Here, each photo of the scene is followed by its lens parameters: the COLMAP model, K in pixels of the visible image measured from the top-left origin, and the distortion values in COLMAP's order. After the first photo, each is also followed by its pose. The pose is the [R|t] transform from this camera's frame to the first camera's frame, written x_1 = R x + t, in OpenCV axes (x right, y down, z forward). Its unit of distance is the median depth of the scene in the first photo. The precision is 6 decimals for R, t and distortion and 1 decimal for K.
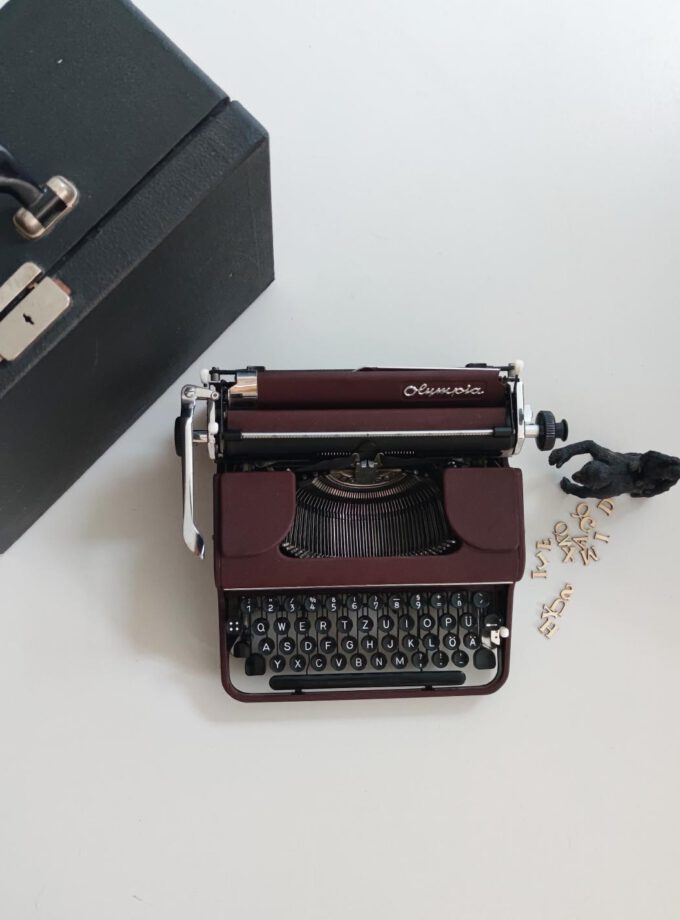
lens RADIAL K [[934.6, 0, 340.0], [0, 934.6, 460.0], [0, 0, 1]] dist [0.105410, -0.360351]
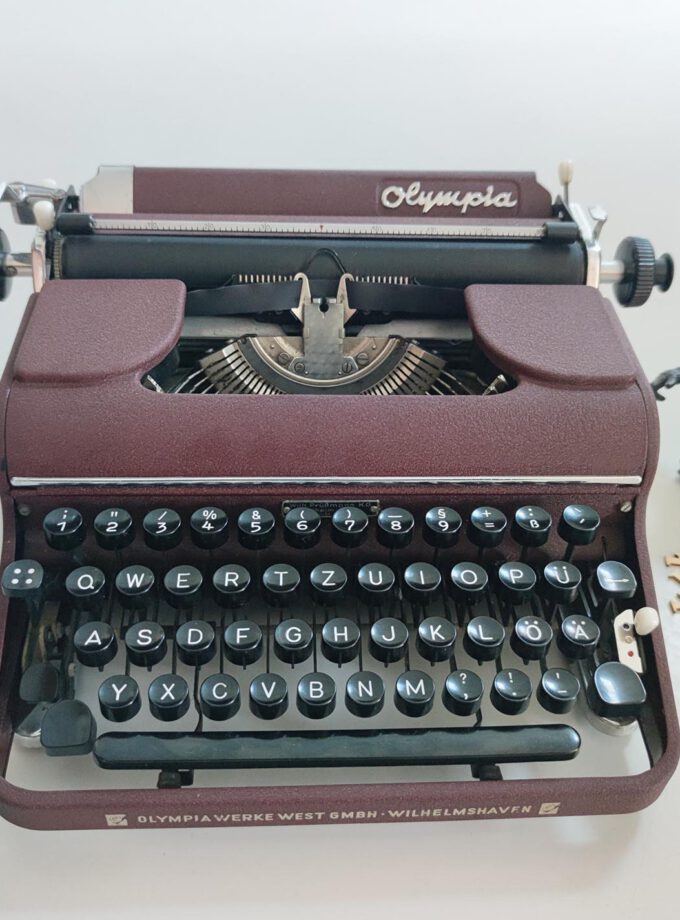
lens RADIAL K [[934.6, 0, 340.0], [0, 934.6, 460.0], [0, 0, 1]] dist [0.105410, -0.360351]
pose [[0.999556, -0.028195, 0.009671, 0.030051], [0.027478, 0.745903, -0.665488, 0.427636], [0.011550, 0.665458, 0.746346, 0.639295]]
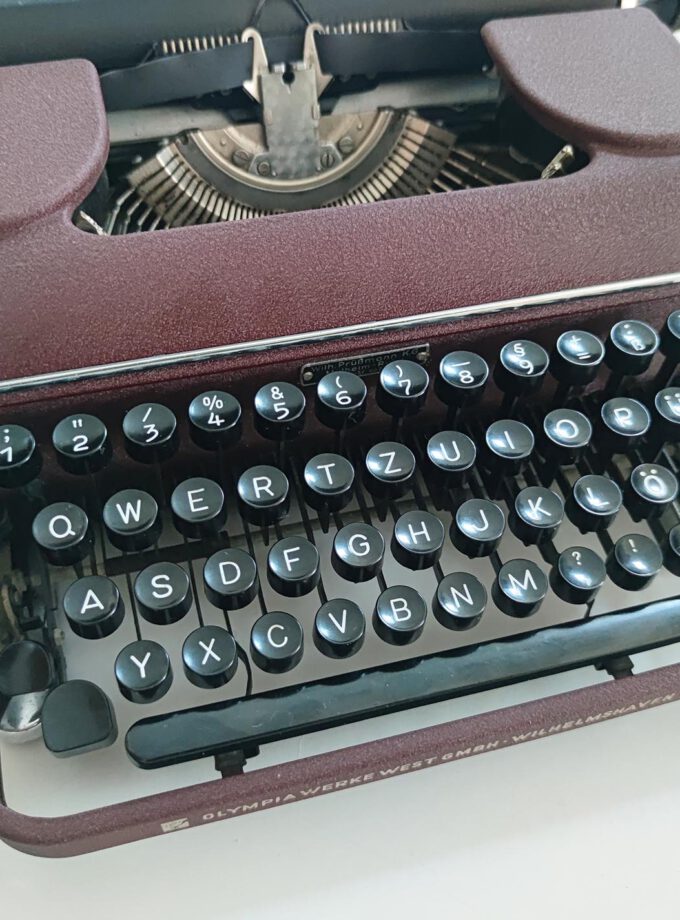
lens RADIAL K [[934.6, 0, 340.0], [0, 934.6, 460.0], [0, 0, 1]] dist [0.105410, -0.360351]
pose [[0.971637, -0.196069, 0.132206, -0.032474], [0.235398, 0.855292, -0.461588, 0.321687], [-0.022571, 0.479617, 0.877188, 0.718657]]
